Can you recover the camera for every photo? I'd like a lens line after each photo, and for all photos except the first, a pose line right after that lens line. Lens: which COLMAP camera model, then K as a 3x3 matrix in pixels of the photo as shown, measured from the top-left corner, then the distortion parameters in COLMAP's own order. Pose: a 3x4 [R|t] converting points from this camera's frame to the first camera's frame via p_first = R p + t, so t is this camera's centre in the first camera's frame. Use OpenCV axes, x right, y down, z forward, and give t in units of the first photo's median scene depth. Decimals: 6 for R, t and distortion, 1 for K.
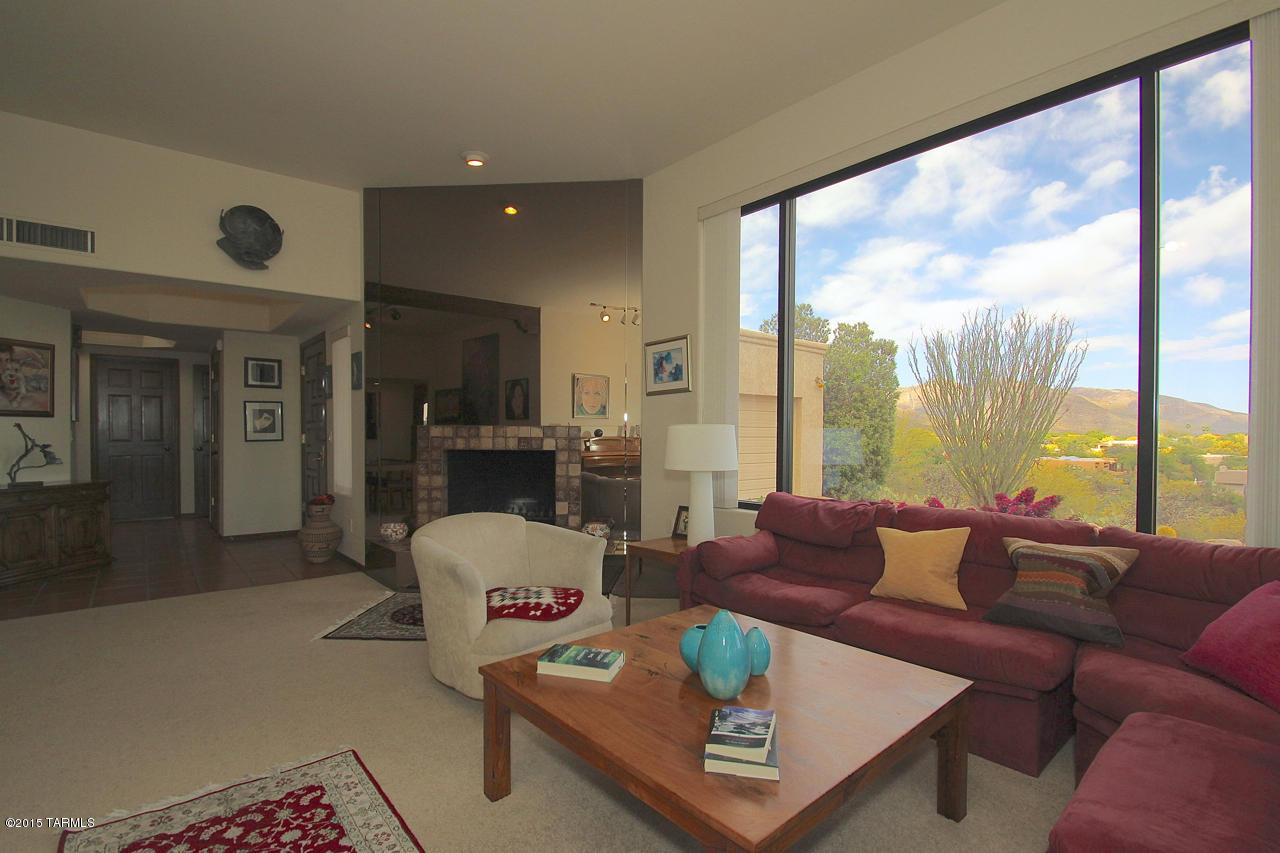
lens RADIAL K [[592.4, 0, 631.8], [0, 592.4, 444.5], [0, 0, 1]] dist [0.011019, -0.015782]
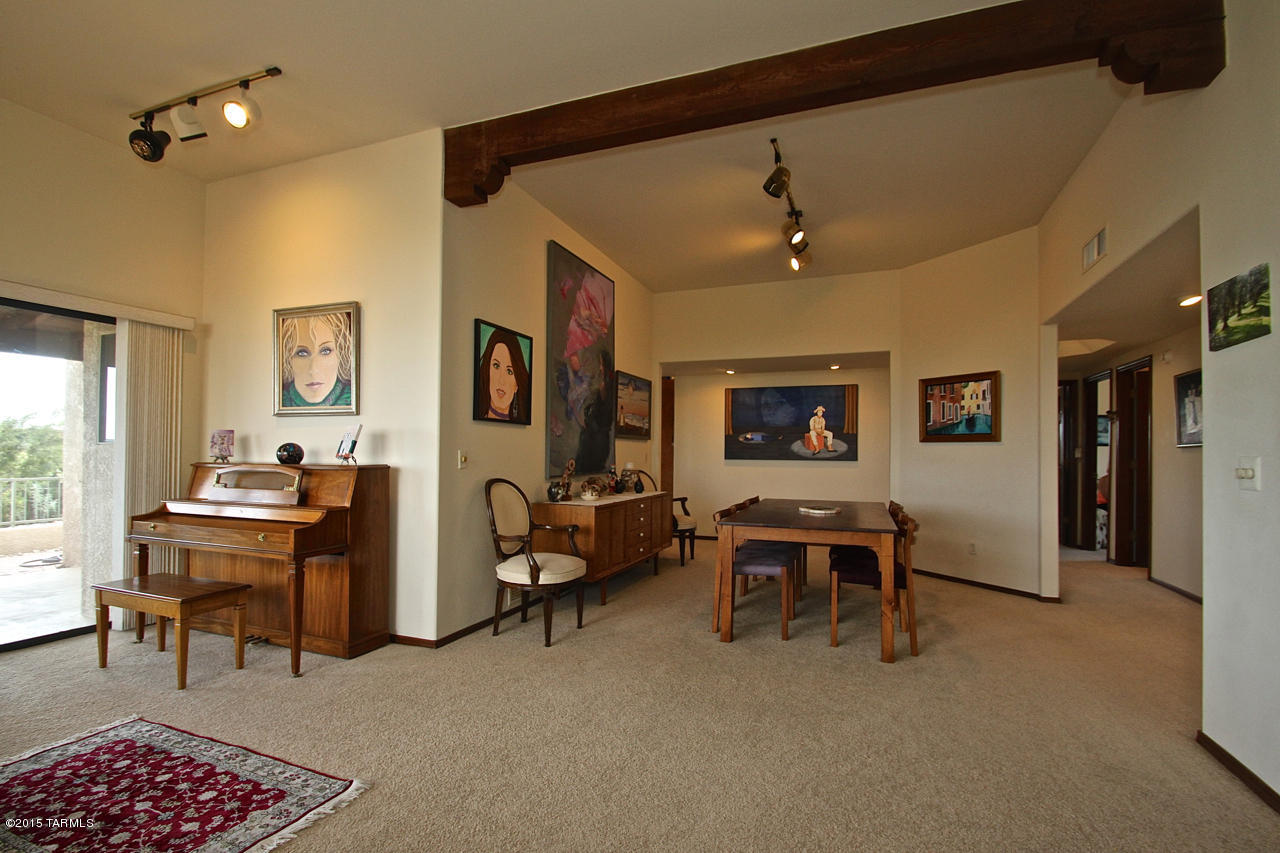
lens RADIAL K [[595.4, 0, 631.7], [0, 595.4, 444.0], [0, 0, 1]] dist [0.012755, -0.017856]
pose [[-0.879970, -0.019020, -0.474648, -0.304254], [-0.019406, 0.999803, -0.004087, -0.019101], [0.474632, 0.005615, -0.880166, 0.827789]]
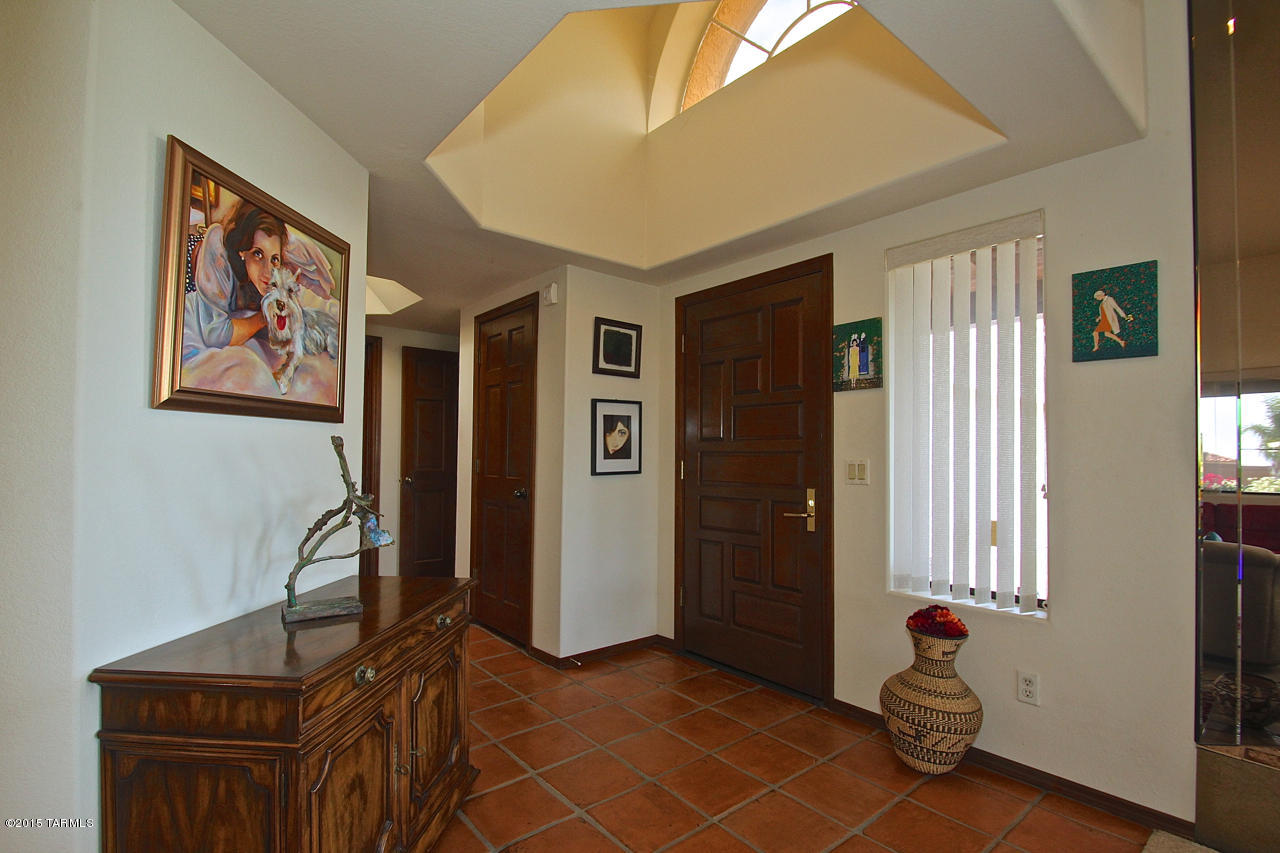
lens RADIAL K [[592.4, 0, 631.8], [0, 592.4, 444.5], [0, 0, 1]] dist [0.011019, -0.015782]
pose [[0.999928, 0.007456, -0.009404, -0.828912], [-0.007760, 0.999433, -0.032773, -0.020756], [0.009155, 0.032844, 0.999419, 0.635459]]
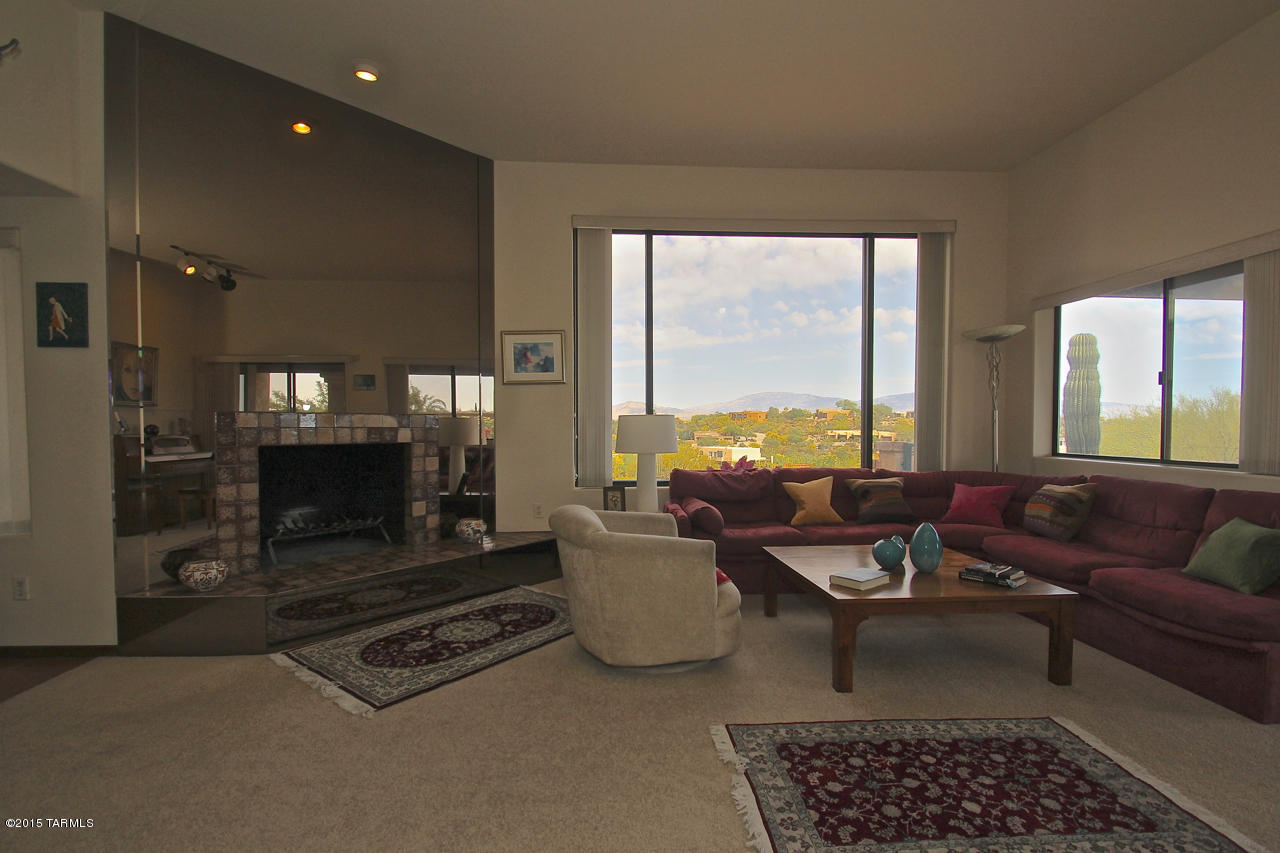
lens RADIAL K [[595.4, 0, 631.7], [0, 595.4, 444.0], [0, 0, 1]] dist [0.012755, -0.017856]
pose [[0.599379, -0.030847, 0.799871, -0.628066], [0.016030, 0.999519, 0.026534, -0.005745], [-0.800305, -0.003082, 0.599585, 0.226177]]
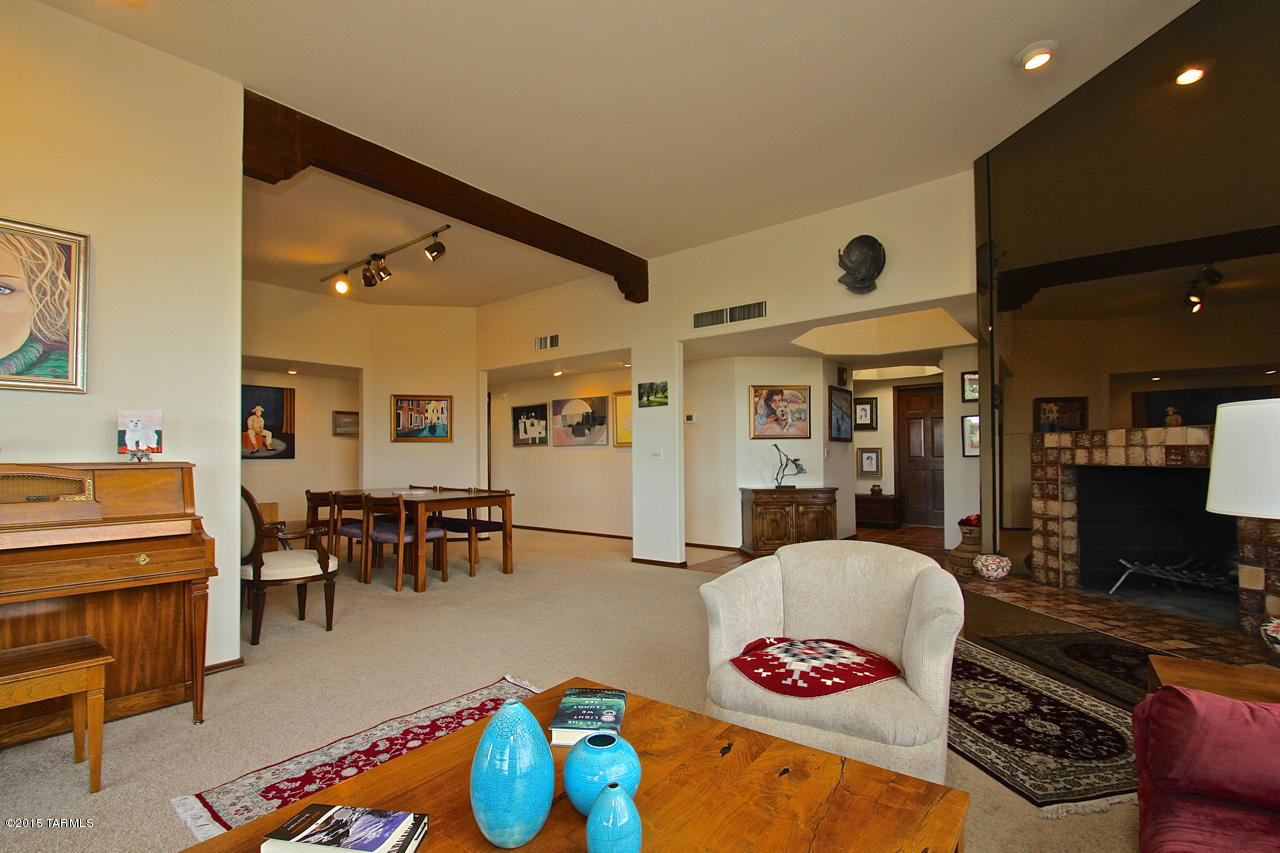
lens RADIAL K [[592.4, 0, 631.8], [0, 592.4, 444.5], [0, 0, 1]] dist [0.011019, -0.015782]
pose [[0.195593, -0.024938, -0.980368, 0.291588], [-0.006286, 0.999624, -0.026682, 0.005974], [0.980665, 0.011381, 0.195363, 0.353530]]
